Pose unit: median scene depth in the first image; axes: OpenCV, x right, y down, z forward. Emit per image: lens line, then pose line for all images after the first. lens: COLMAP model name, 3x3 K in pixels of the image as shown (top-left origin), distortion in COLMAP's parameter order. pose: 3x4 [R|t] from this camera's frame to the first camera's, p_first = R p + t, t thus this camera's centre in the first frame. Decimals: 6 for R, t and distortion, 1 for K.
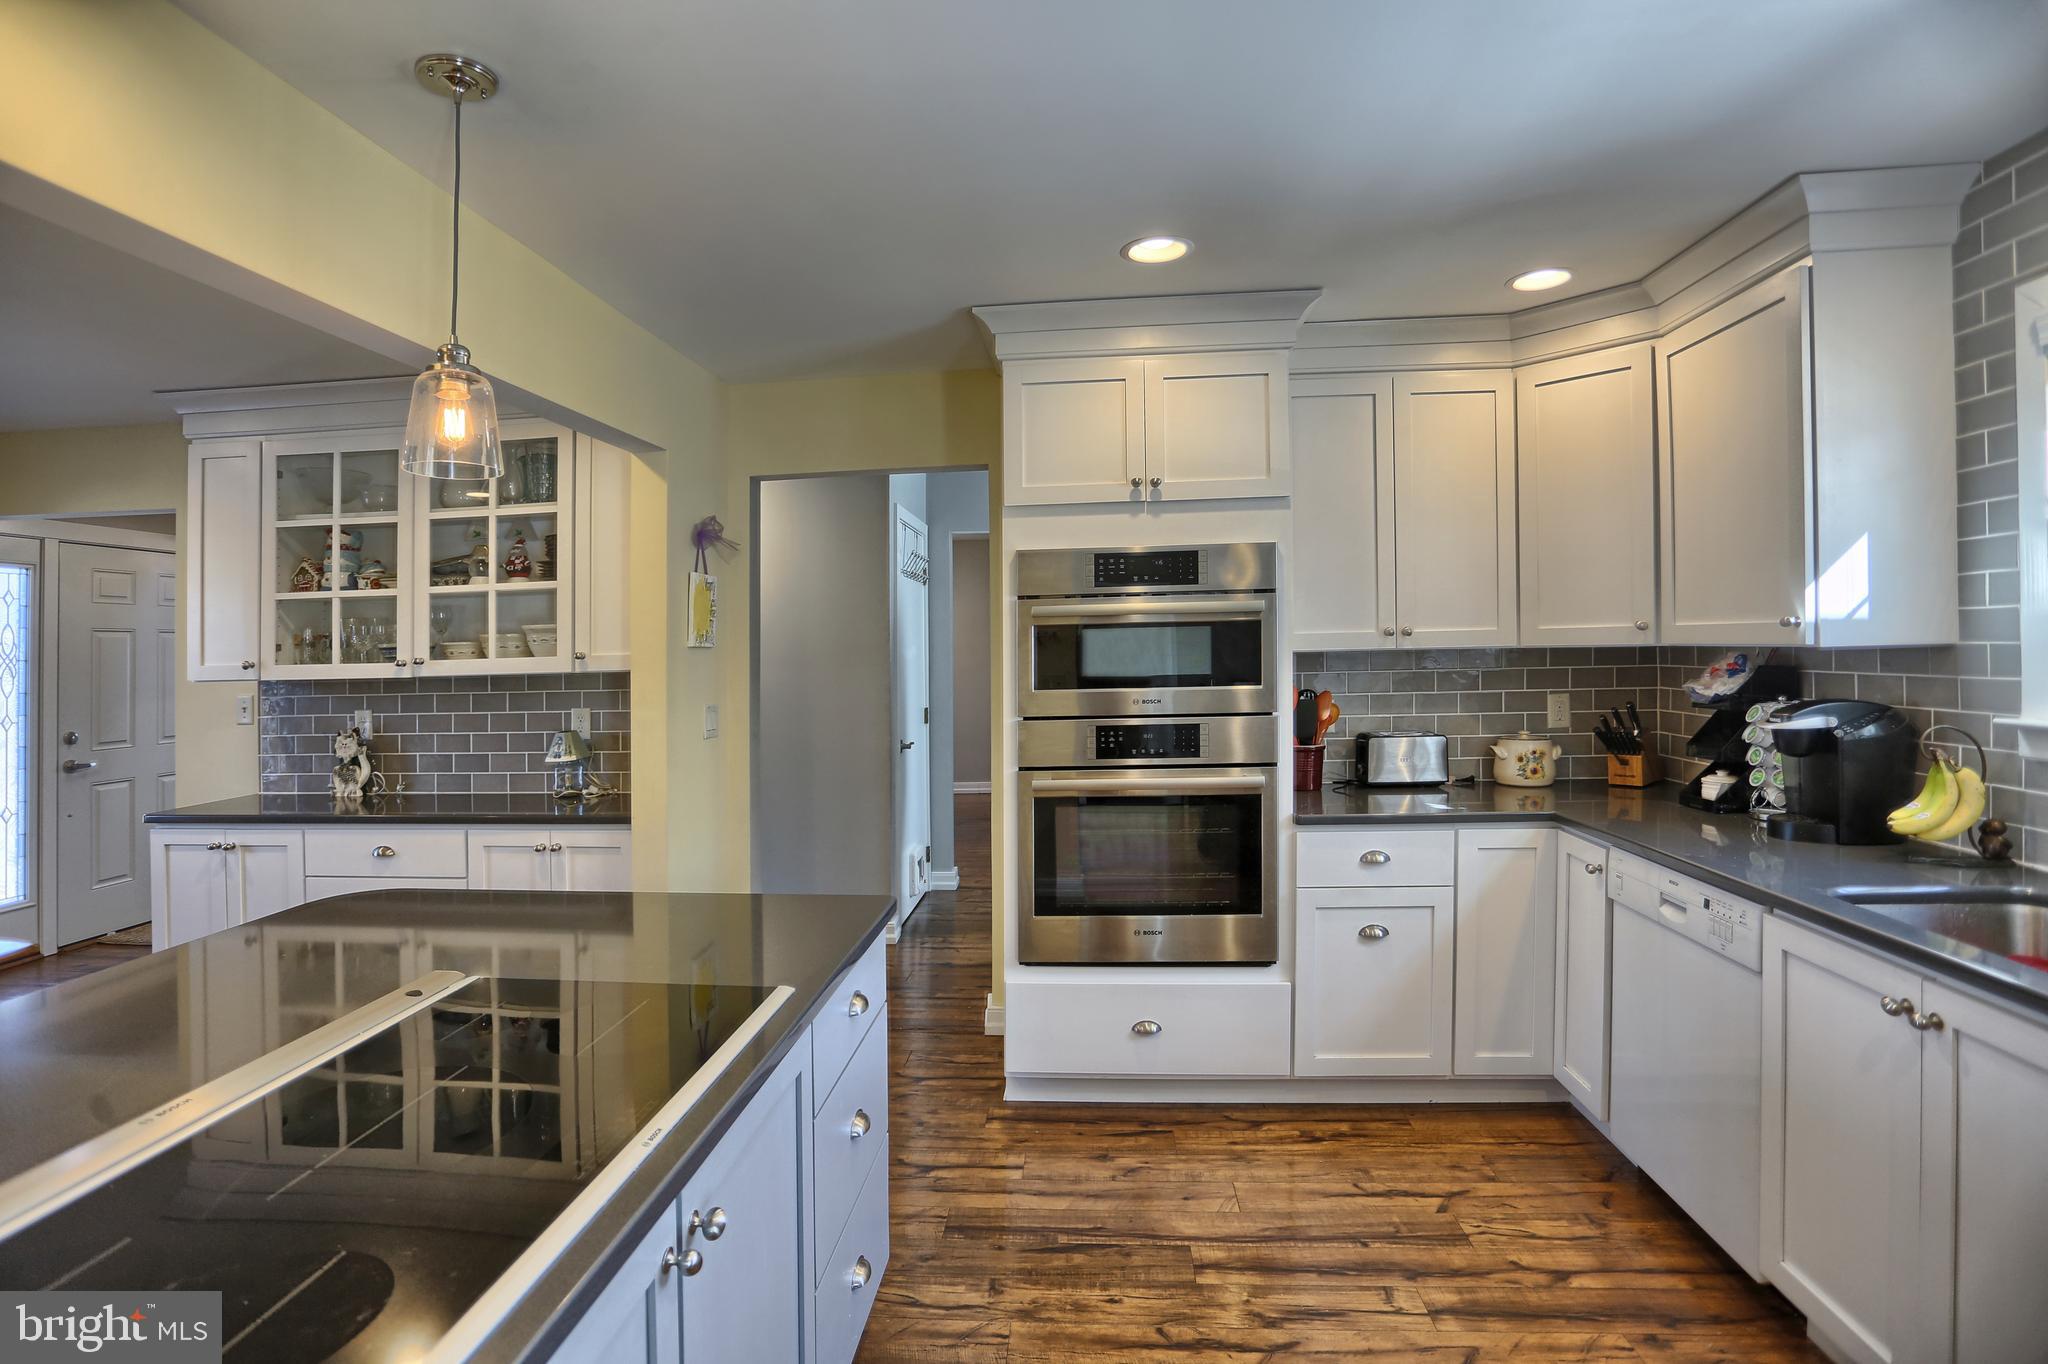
lens RADIAL K [[1012.7, 0, 1027.2], [0, 1012.7, 636.4], [0, 0, 1]] dist [-0.042955, 0.008710]
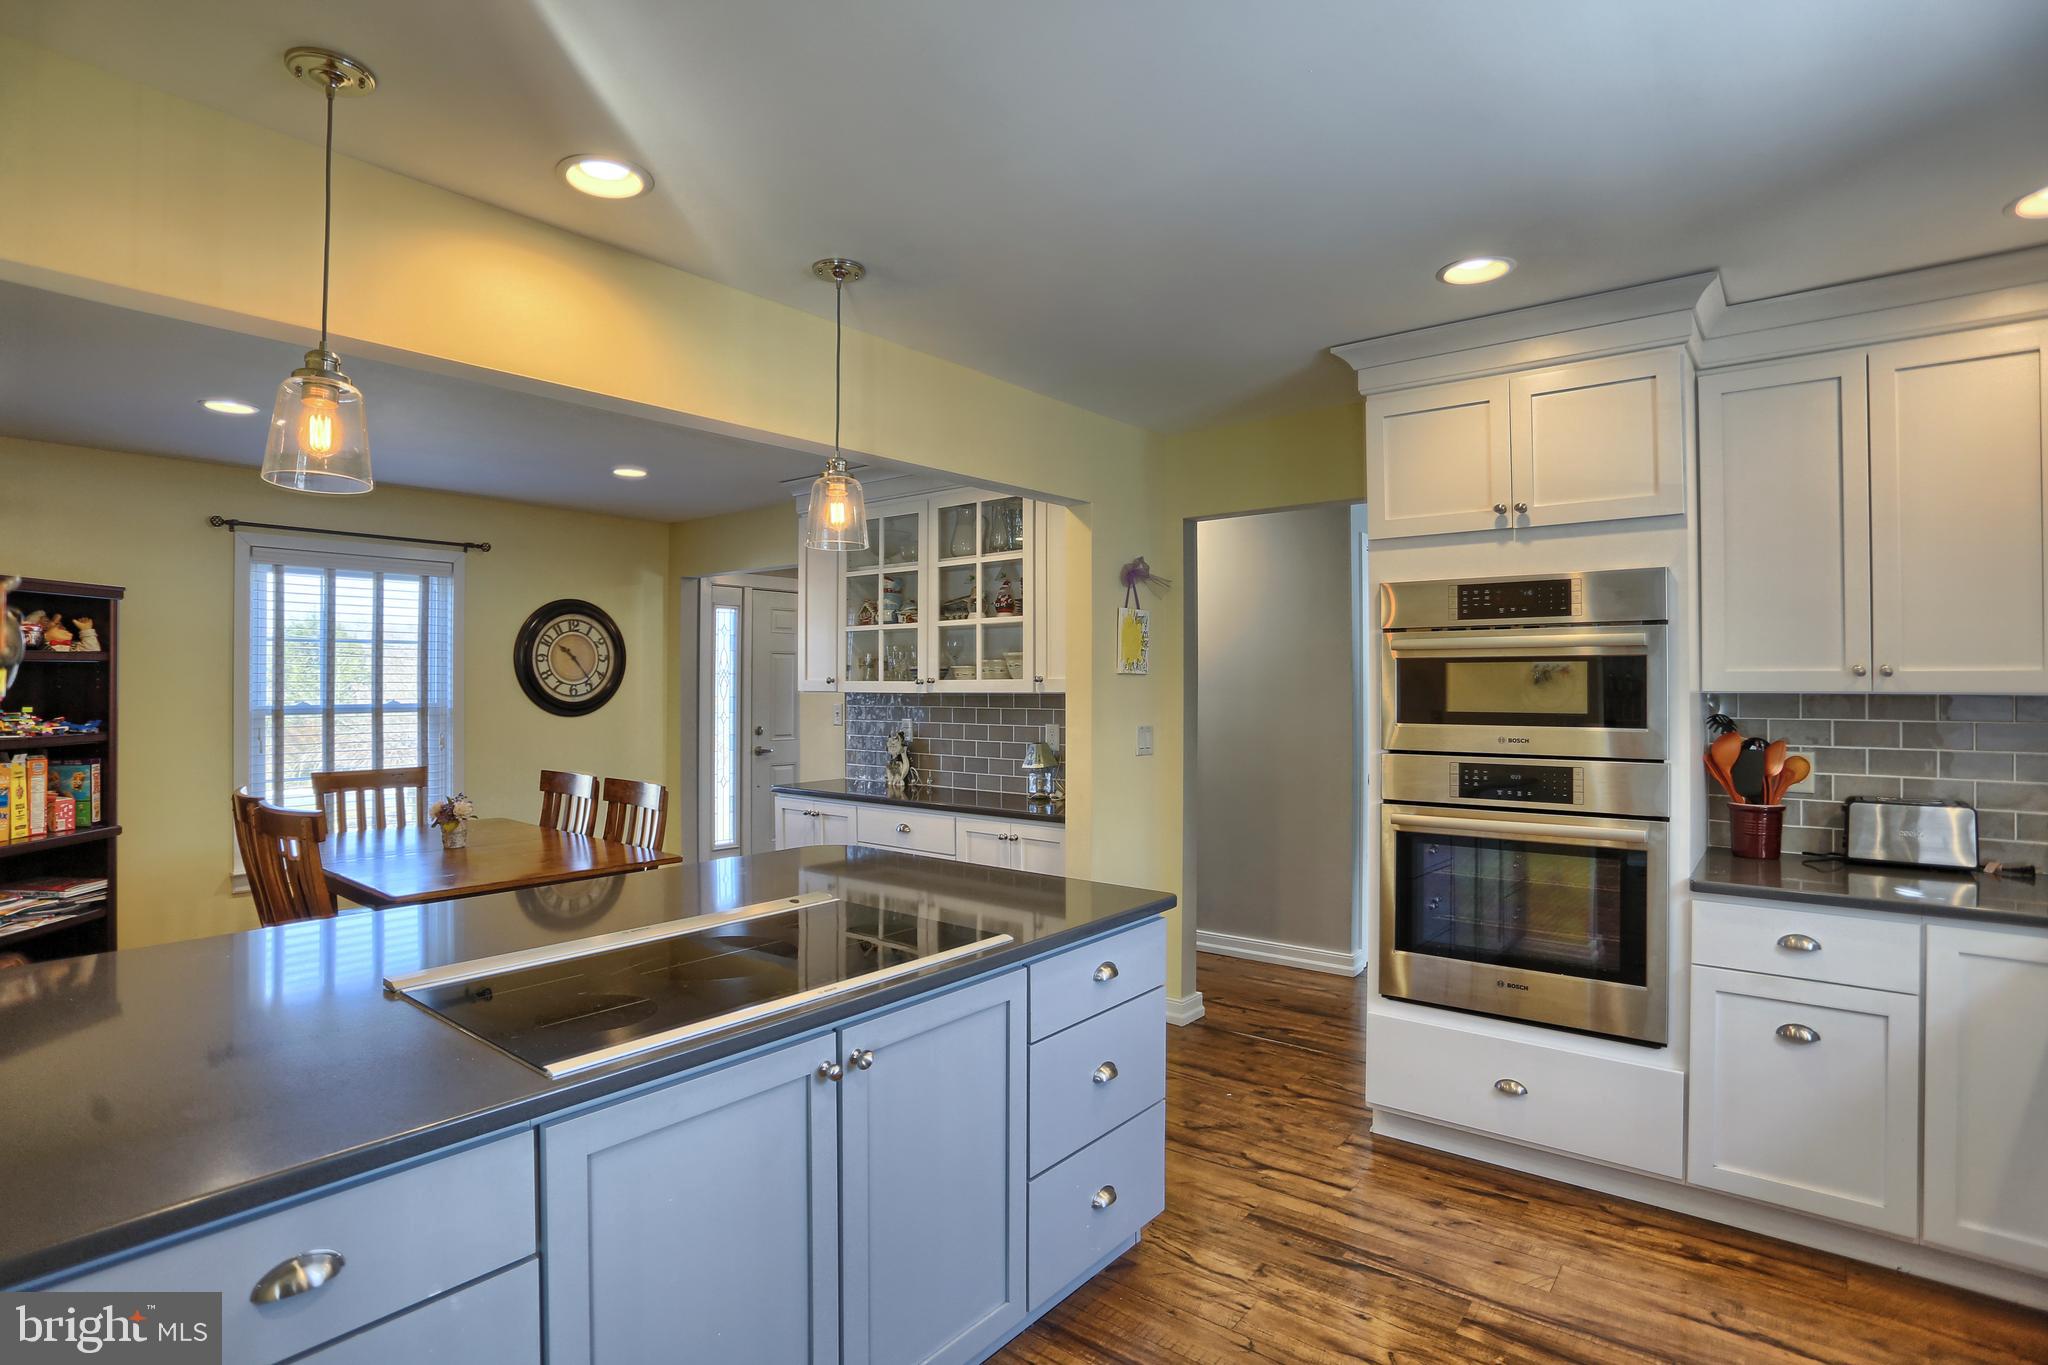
lens RADIAL K [[1062.8, 0, 1030.7], [0, 1062.8, 673.6], [0, 0, 1]] dist [-0.021072, 0.013949]
pose [[0.836902, 0.019489, -0.547006, 0.279157], [-0.014165, 0.999802, 0.013949, -0.005169], [0.547170, -0.003926, 0.837012, -0.071356]]
